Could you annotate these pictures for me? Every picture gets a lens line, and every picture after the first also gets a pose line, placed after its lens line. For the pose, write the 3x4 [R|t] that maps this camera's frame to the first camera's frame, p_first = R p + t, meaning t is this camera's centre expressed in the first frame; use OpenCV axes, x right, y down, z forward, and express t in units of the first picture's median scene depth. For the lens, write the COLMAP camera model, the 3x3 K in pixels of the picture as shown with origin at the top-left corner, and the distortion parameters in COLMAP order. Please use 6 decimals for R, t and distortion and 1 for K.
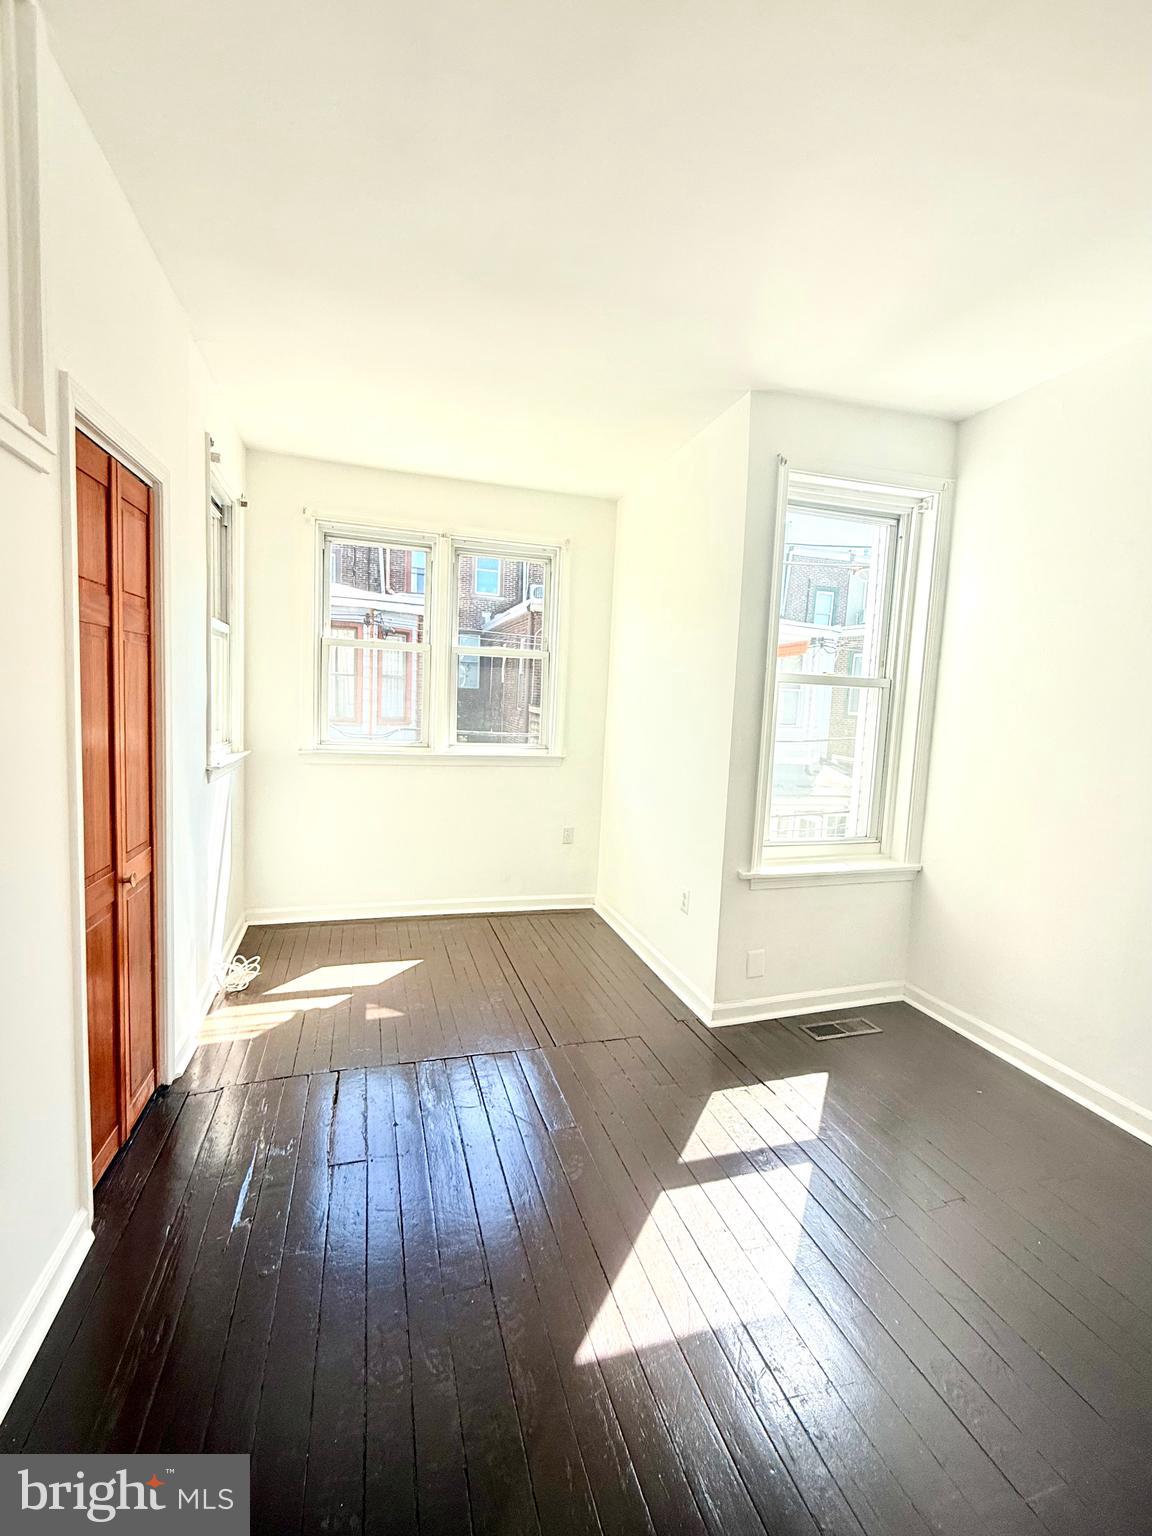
lens RADIAL K [[642.1, 0, 614.9], [0, 642.1, 762.9], [0, 0, 1]] dist [-0.000501, 0.000143]
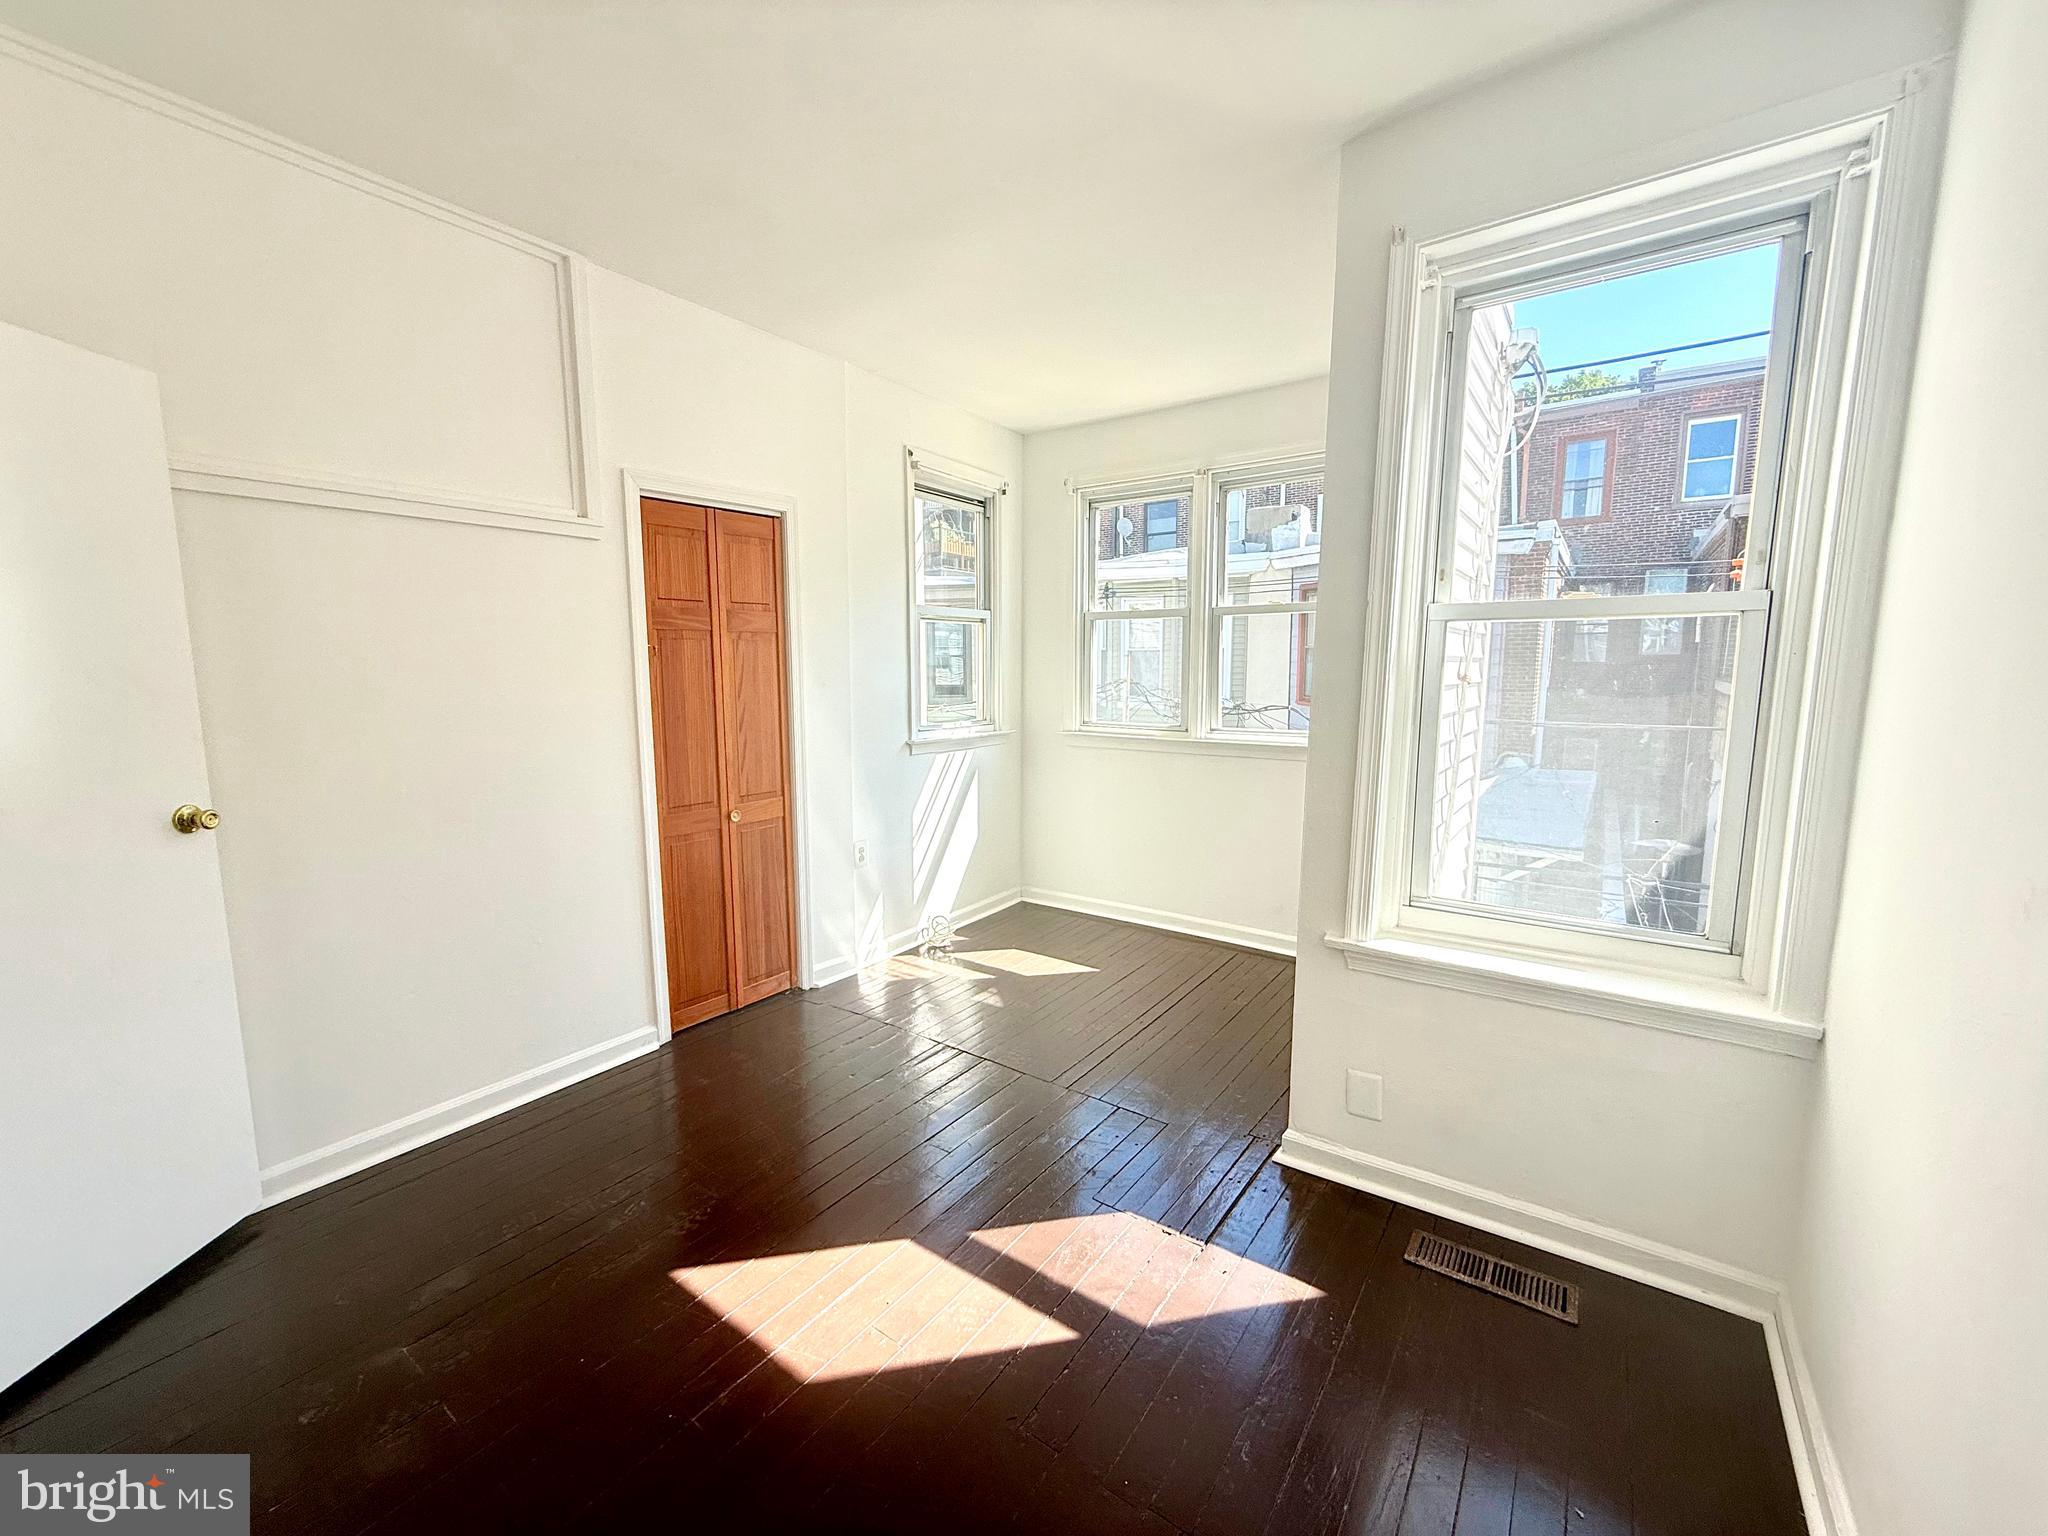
lens RADIAL K [[816.1, 0, 1019.9], [0, 816.1, 765.8], [0, 0, 1]] dist [-0.000880, 0.000022]
pose [[0.603397, 0.052788, -0.795692, 0.542086], [-0.048043, 0.998401, 0.029803, -0.001567], [0.795993, 0.020244, 0.604968, 0.242301]]
